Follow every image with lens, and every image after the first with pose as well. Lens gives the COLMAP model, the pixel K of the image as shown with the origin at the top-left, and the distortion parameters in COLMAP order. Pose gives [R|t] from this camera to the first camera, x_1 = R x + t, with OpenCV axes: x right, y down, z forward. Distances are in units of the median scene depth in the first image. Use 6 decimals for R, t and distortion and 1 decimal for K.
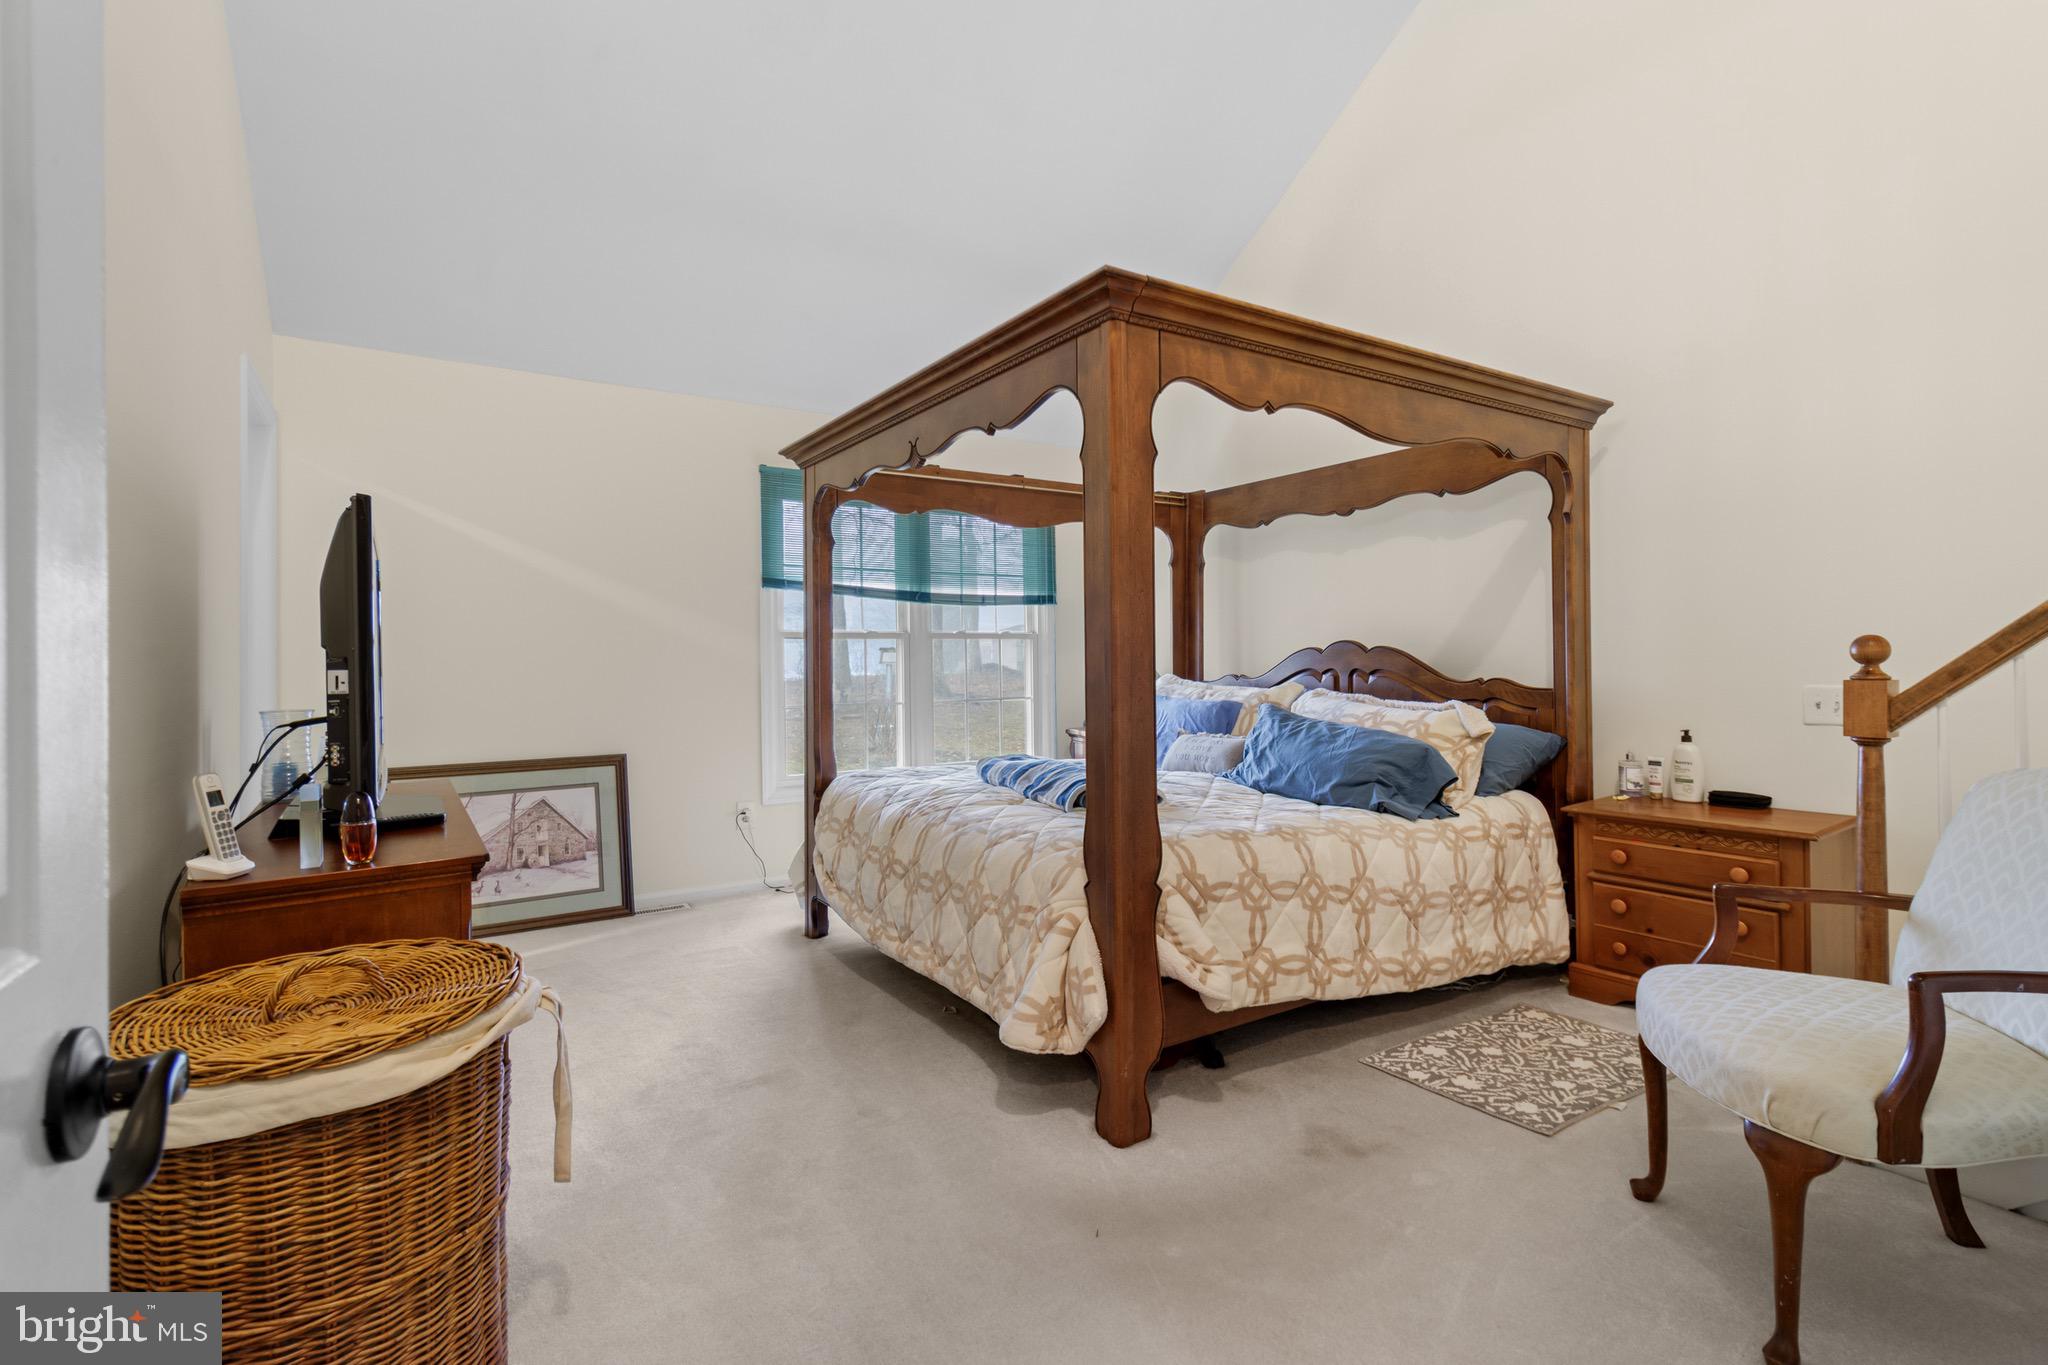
lens RADIAL K [[951.5, 0, 1030.1], [0, 951.5, 625.7], [0, 0, 1]] dist [0.002186, 0.000580]
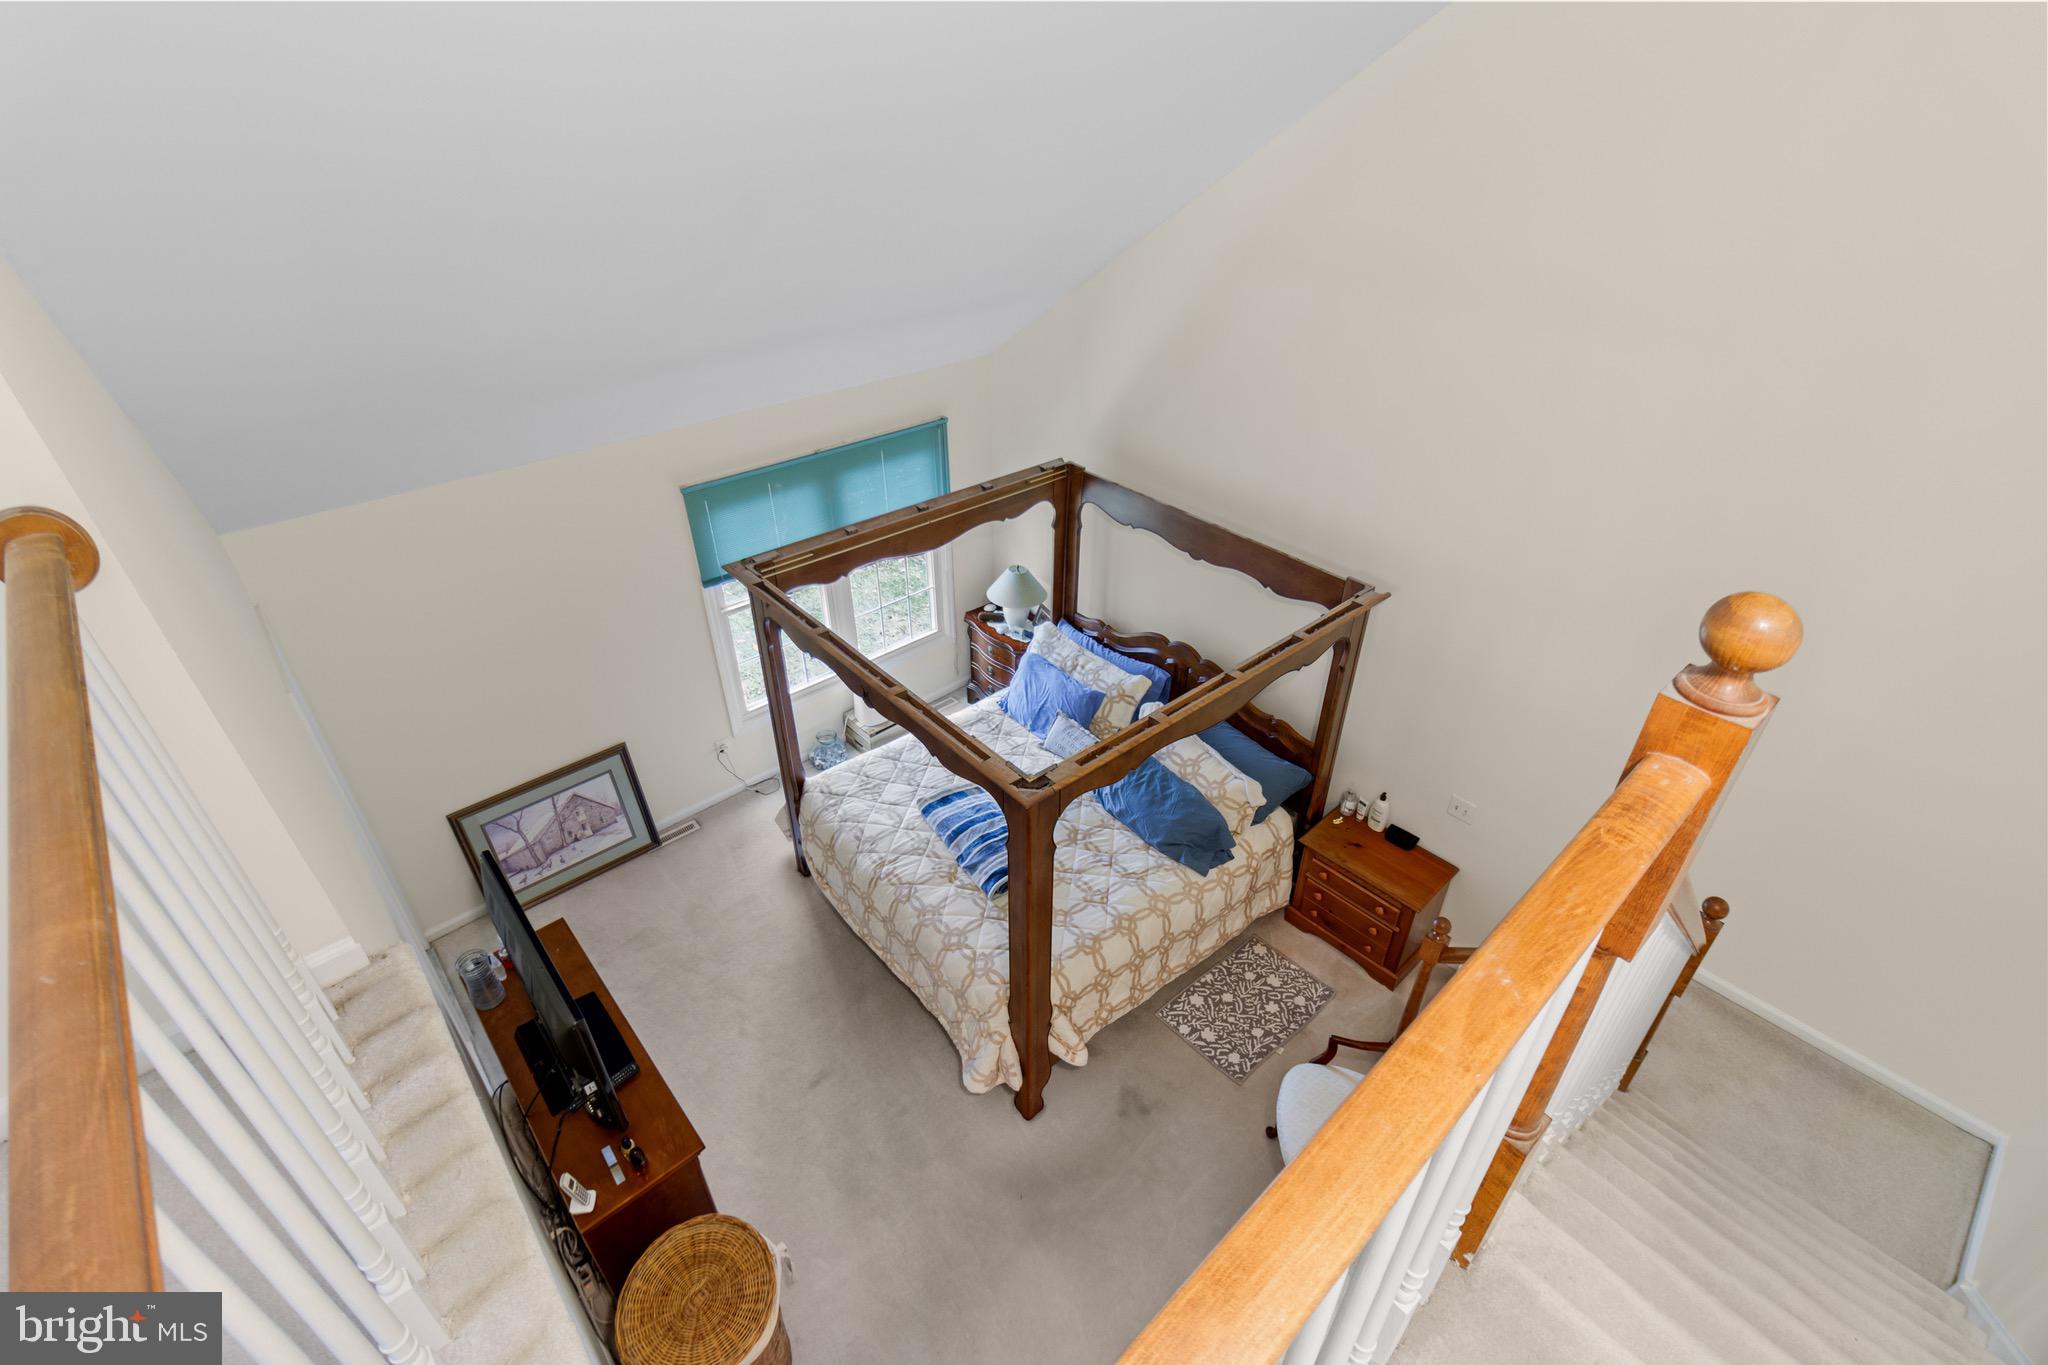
lens RADIAL K [[951.5, 0, 1030.1], [0, 951.5, 625.7], [0, 0, 1]] dist [0.002186, 0.000580]
pose [[0.990187, -0.065627, 0.123377, -0.054996], [-0.012314, 0.838457, 0.544828, -0.993973], [-0.139202, -0.541001, 0.829422, -0.055521]]
